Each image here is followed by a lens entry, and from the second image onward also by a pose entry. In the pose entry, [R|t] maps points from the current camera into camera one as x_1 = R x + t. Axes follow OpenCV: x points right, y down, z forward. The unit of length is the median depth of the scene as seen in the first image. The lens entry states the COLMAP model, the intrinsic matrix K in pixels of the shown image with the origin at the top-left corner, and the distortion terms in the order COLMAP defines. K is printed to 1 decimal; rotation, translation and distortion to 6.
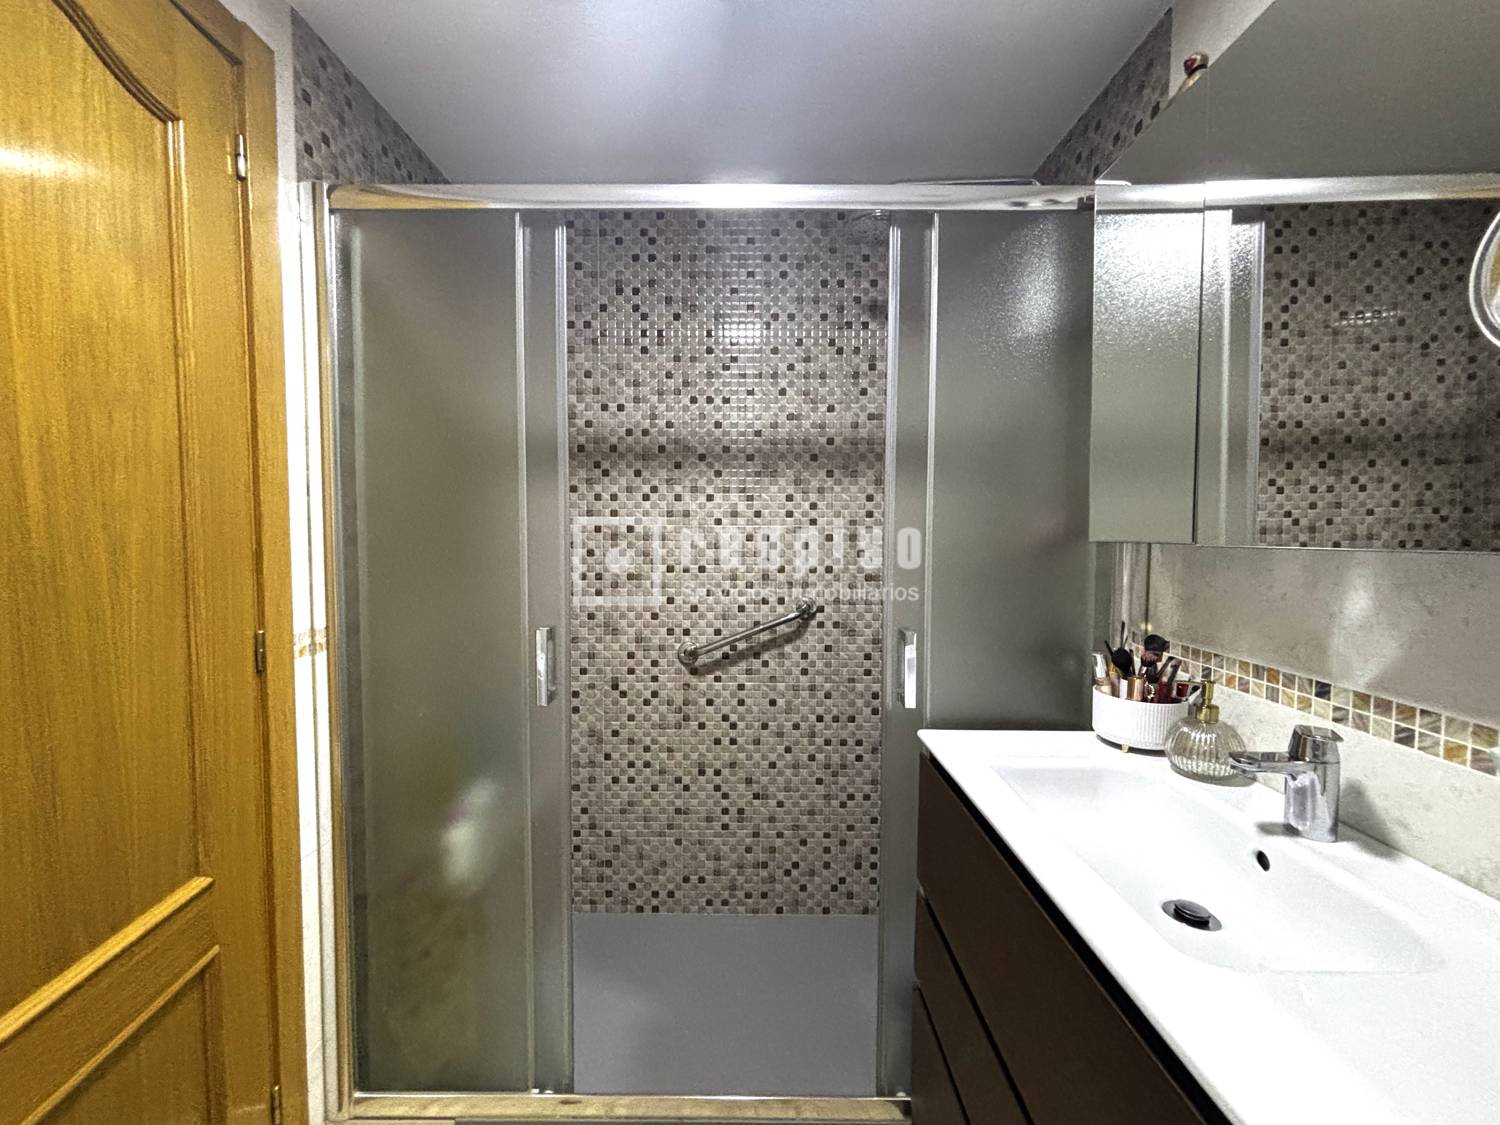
lens RADIAL K [[601.8, 0, 749.2], [0, 601.8, 557.6], [0, 0, 1]] dist [0.003161, -0.003061]
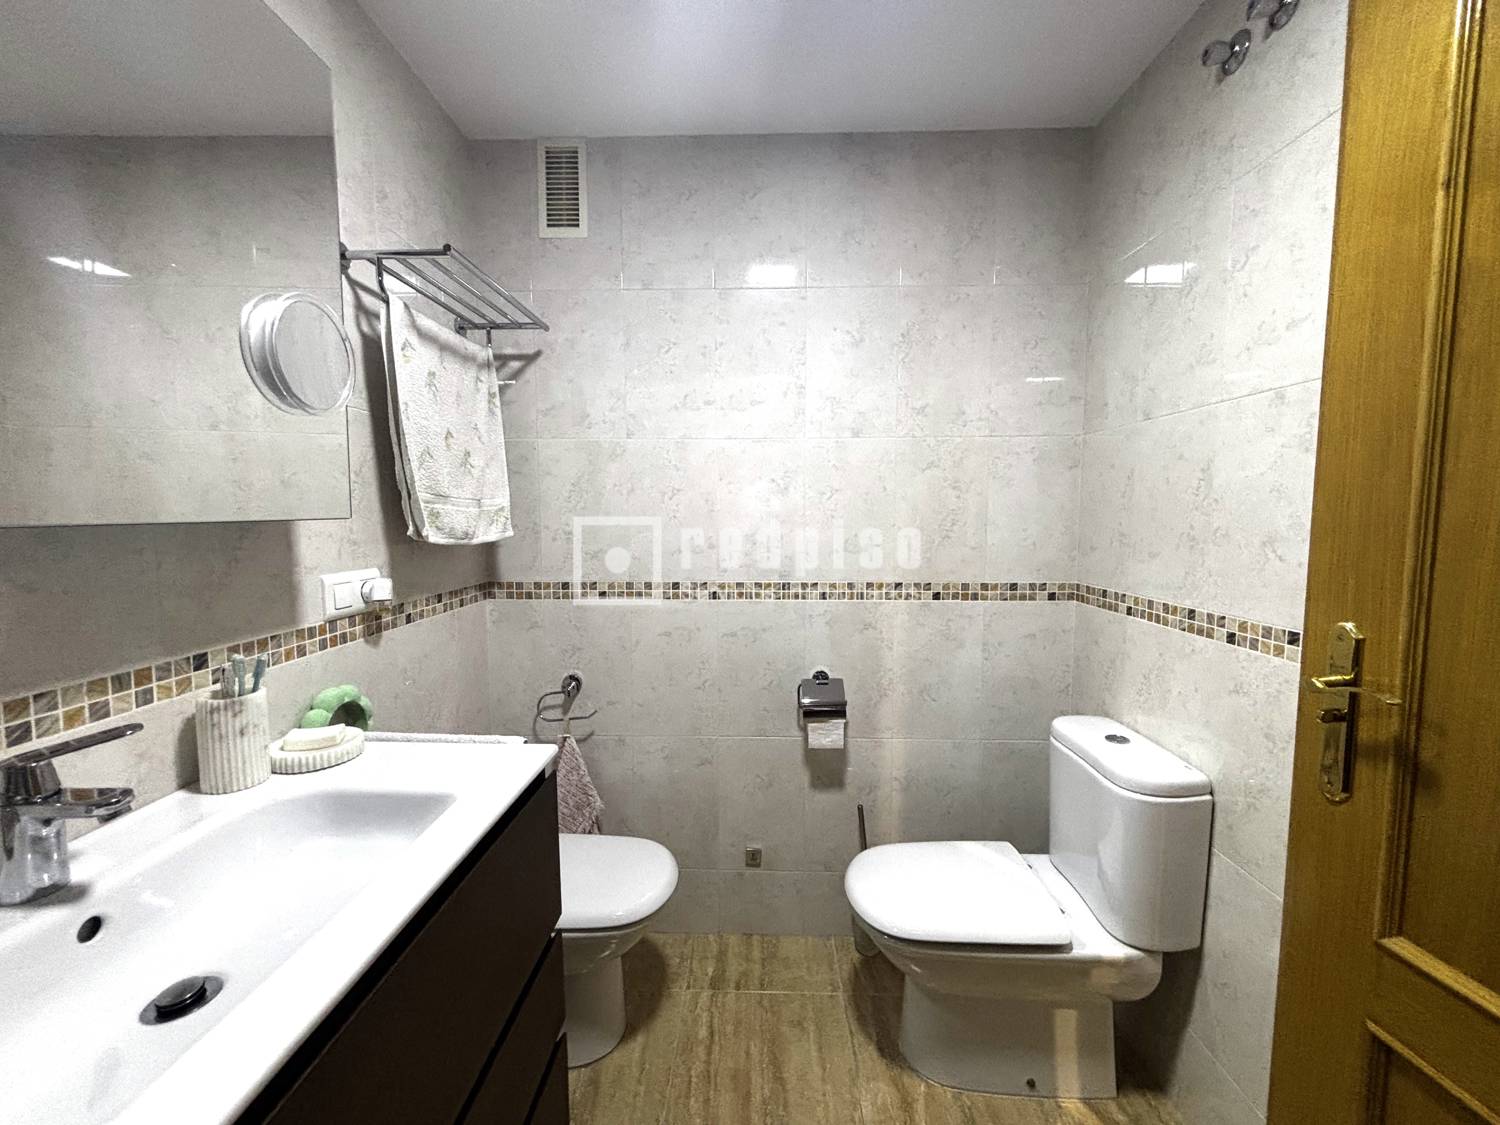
lens RADIAL K [[601.8, 0, 751.9], [0, 601.8, 561.8], [0, 0, 1]] dist [0.003161, -0.003061]
pose [[-0.999710, -0.022569, 0.008440, -0.003597], [-0.021281, 0.991289, 0.129974, -0.102787], [-0.011300, 0.129757, -0.991481, 1.948401]]
